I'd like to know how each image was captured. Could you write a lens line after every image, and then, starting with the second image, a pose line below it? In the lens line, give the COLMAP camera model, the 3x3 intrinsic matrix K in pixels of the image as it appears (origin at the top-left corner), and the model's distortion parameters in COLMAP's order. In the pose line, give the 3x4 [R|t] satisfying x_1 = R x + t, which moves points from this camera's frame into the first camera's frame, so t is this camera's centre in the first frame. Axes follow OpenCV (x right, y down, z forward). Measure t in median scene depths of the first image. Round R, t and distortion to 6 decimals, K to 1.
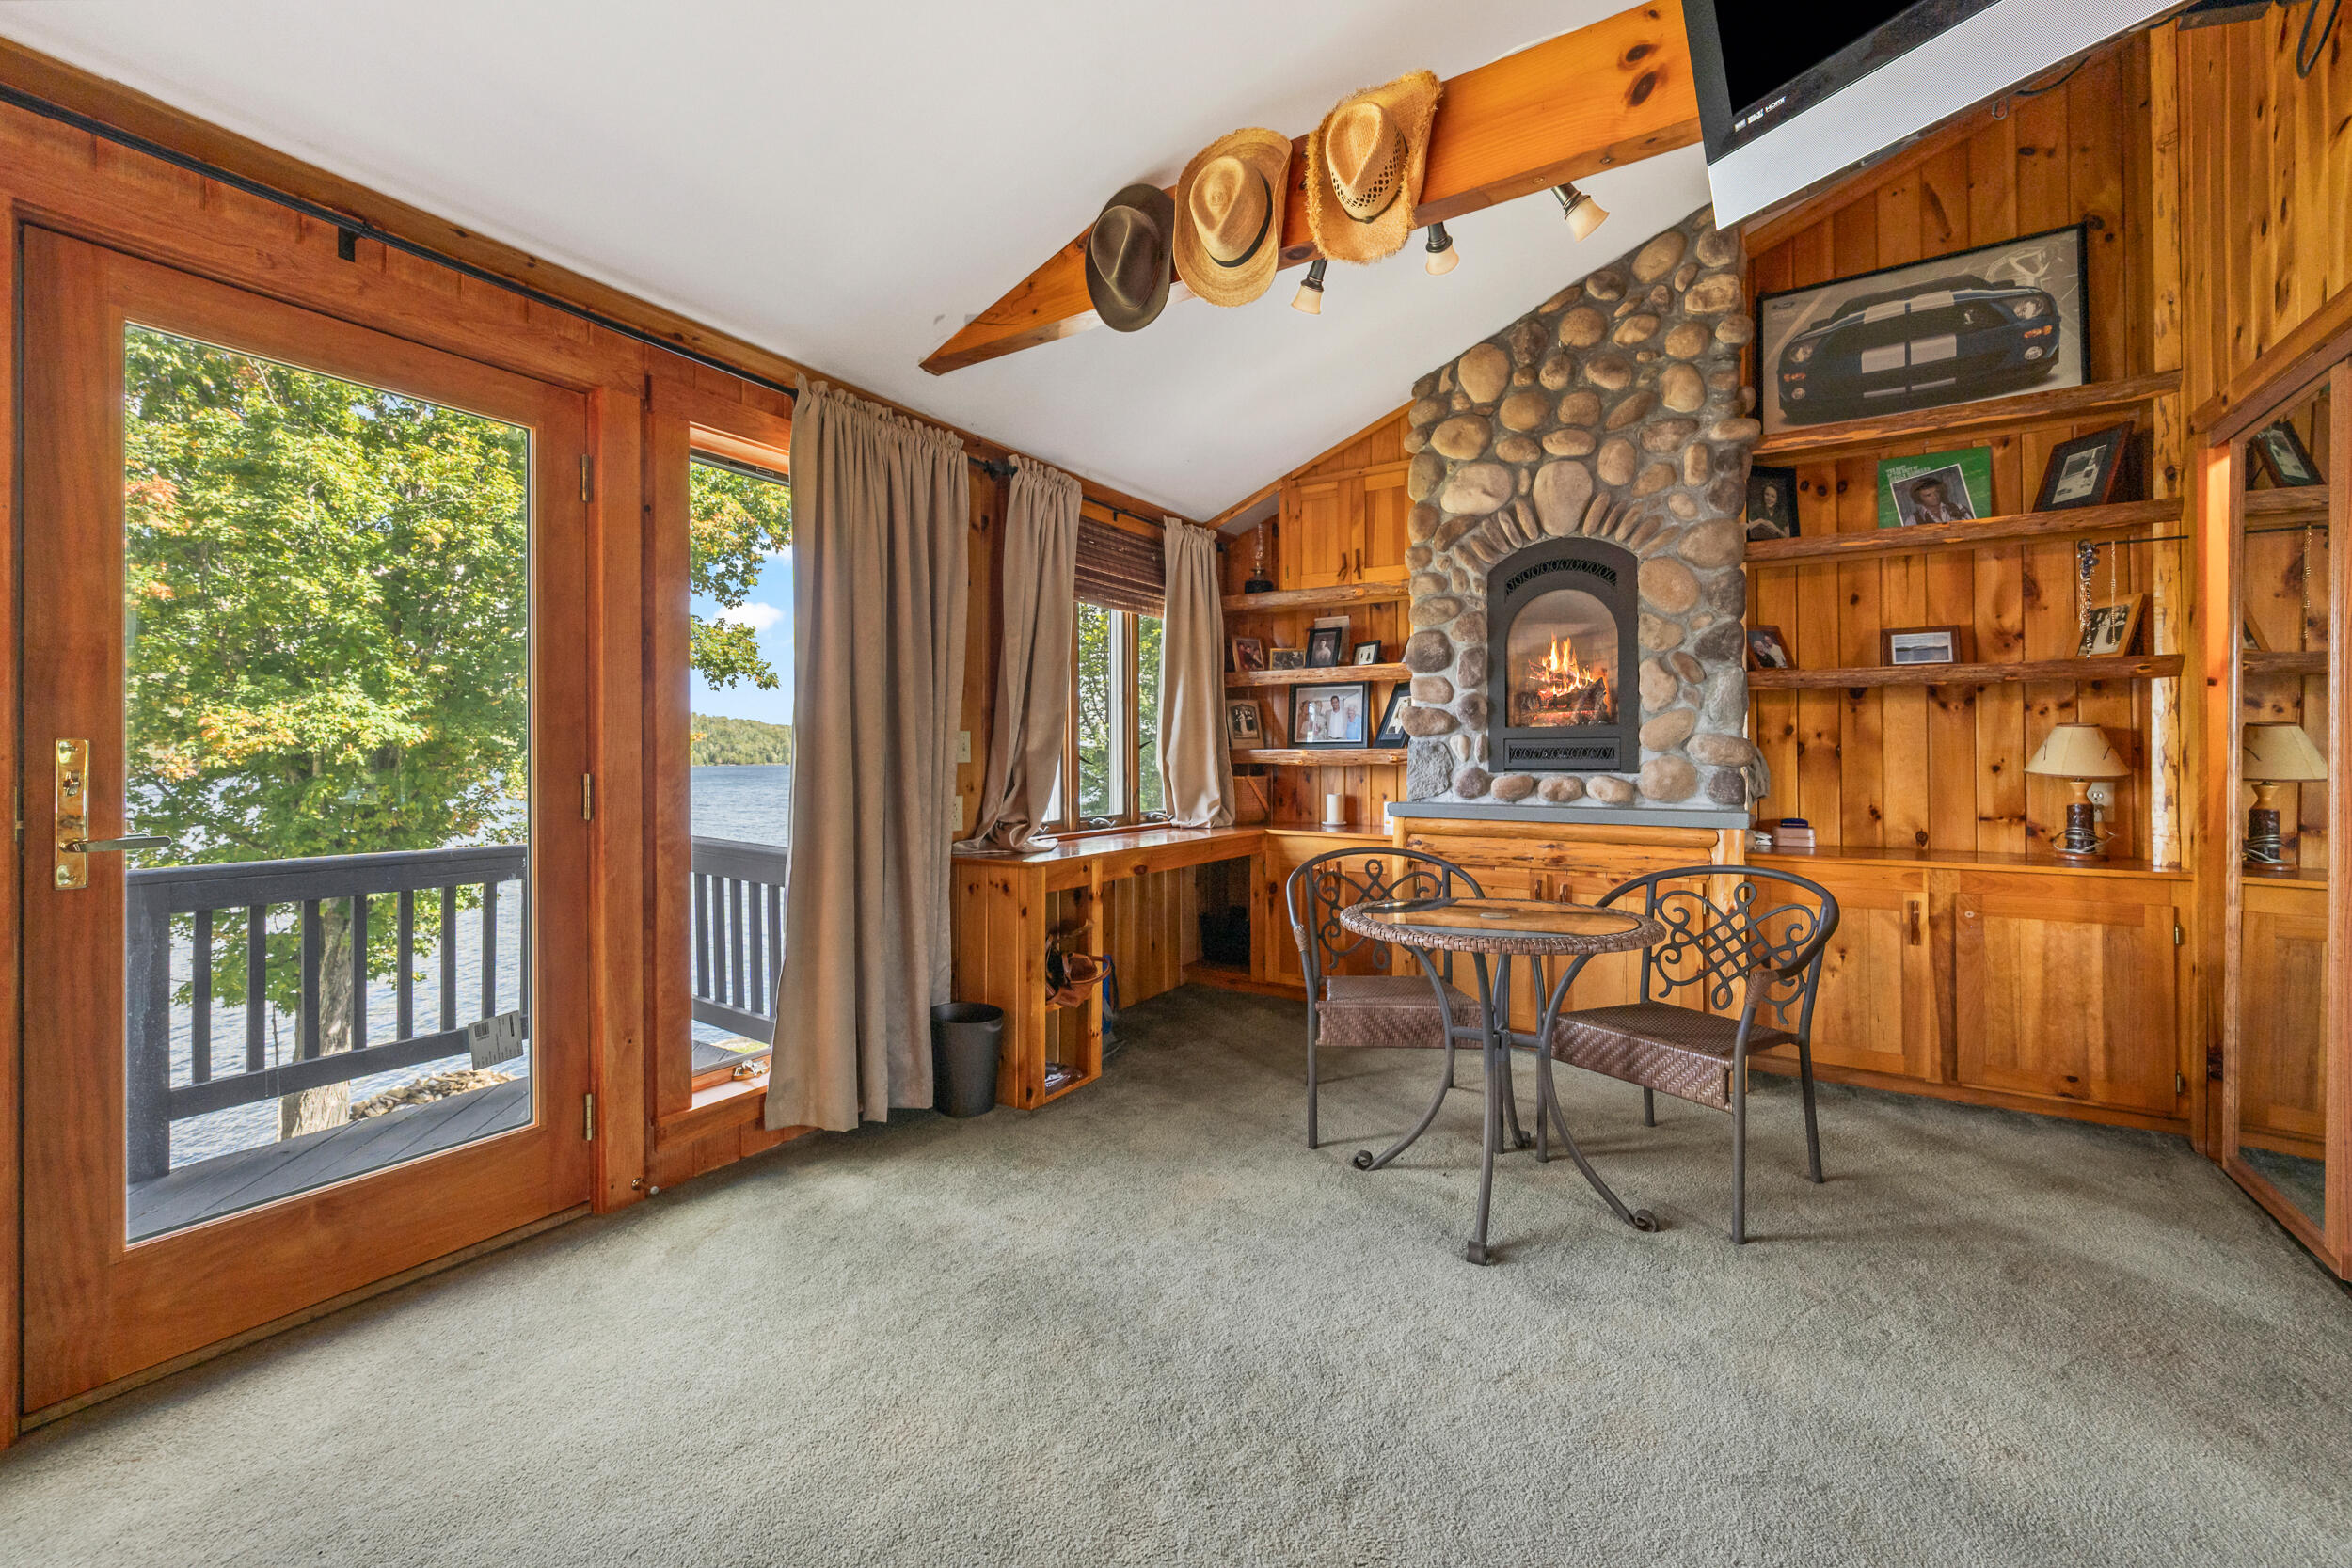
lens RADIAL K [[919.1, 0, 1177.7], [0, 919.1, 761.1], [0, 0, 1]] dist [0.000985, -0.000066]
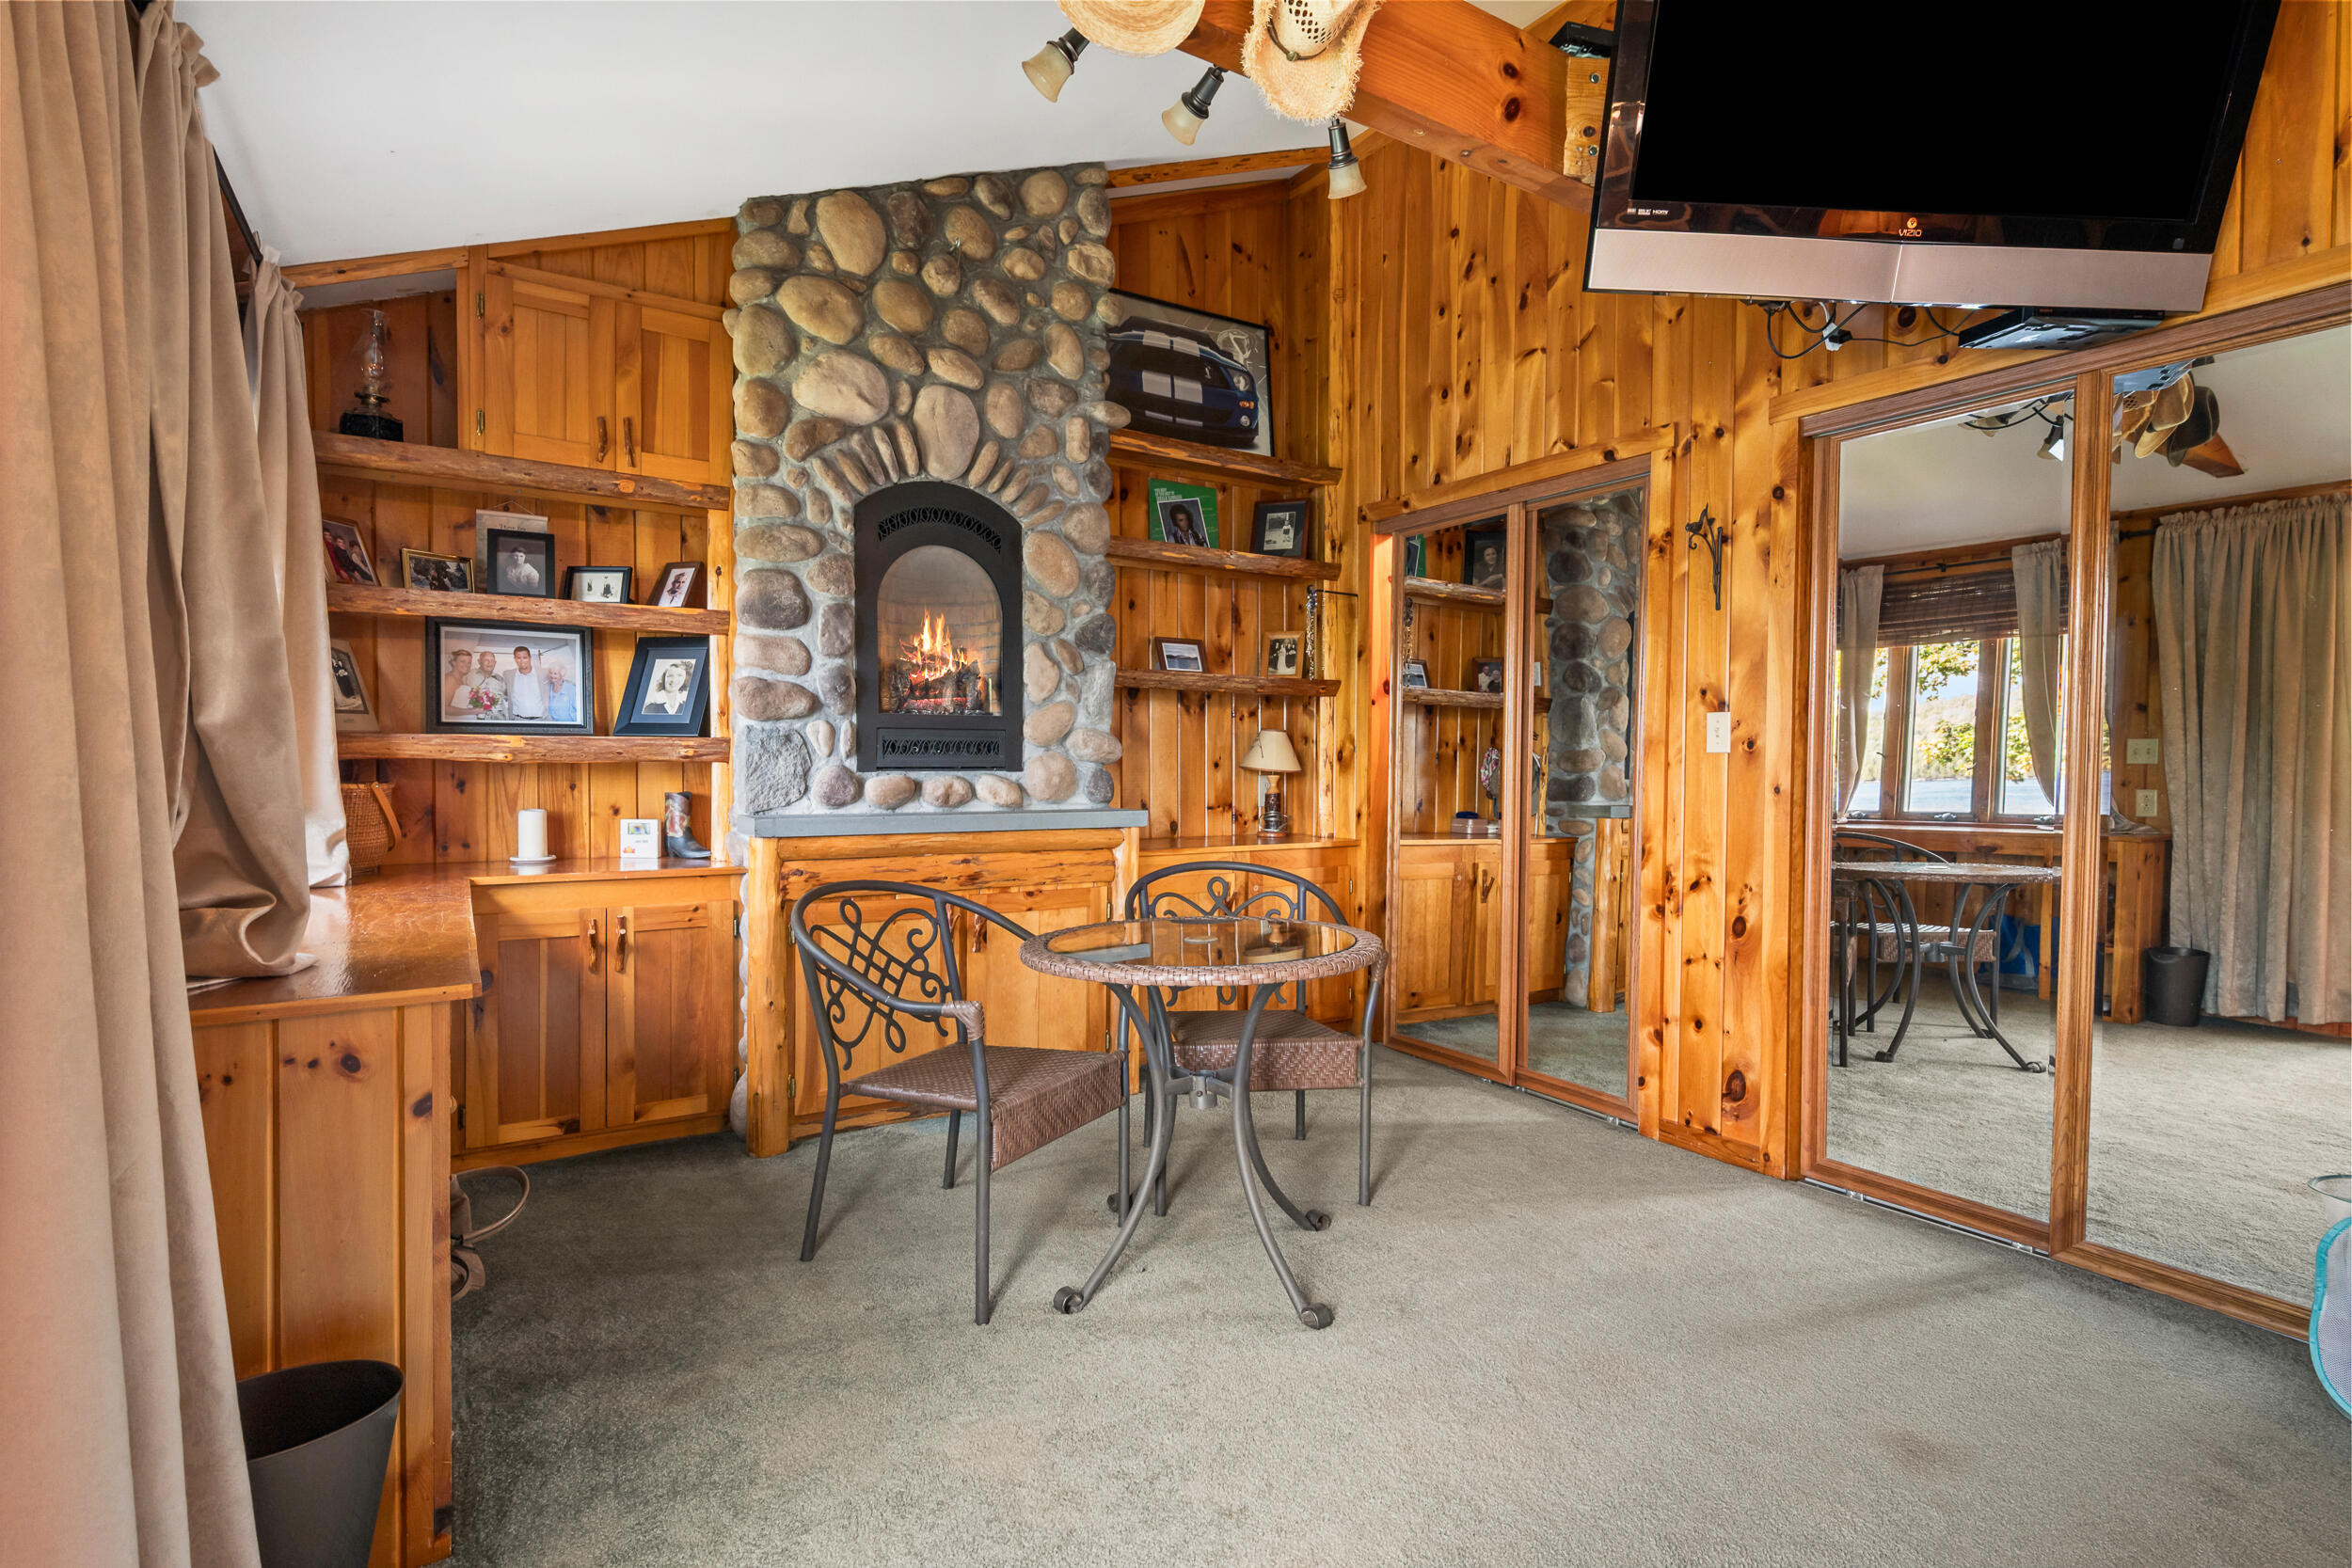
lens RADIAL K [[1131.0, 0, 1176.6], [0, 1131.0, 789.9], [0, 0, 1]] dist [0.002696, -0.000222]
pose [[0.429823, -0.022475, 0.902633, -0.422282], [-0.003248, 0.999645, 0.026437, 0.001748], [-0.902907, -0.014295, 0.429598, 0.400142]]
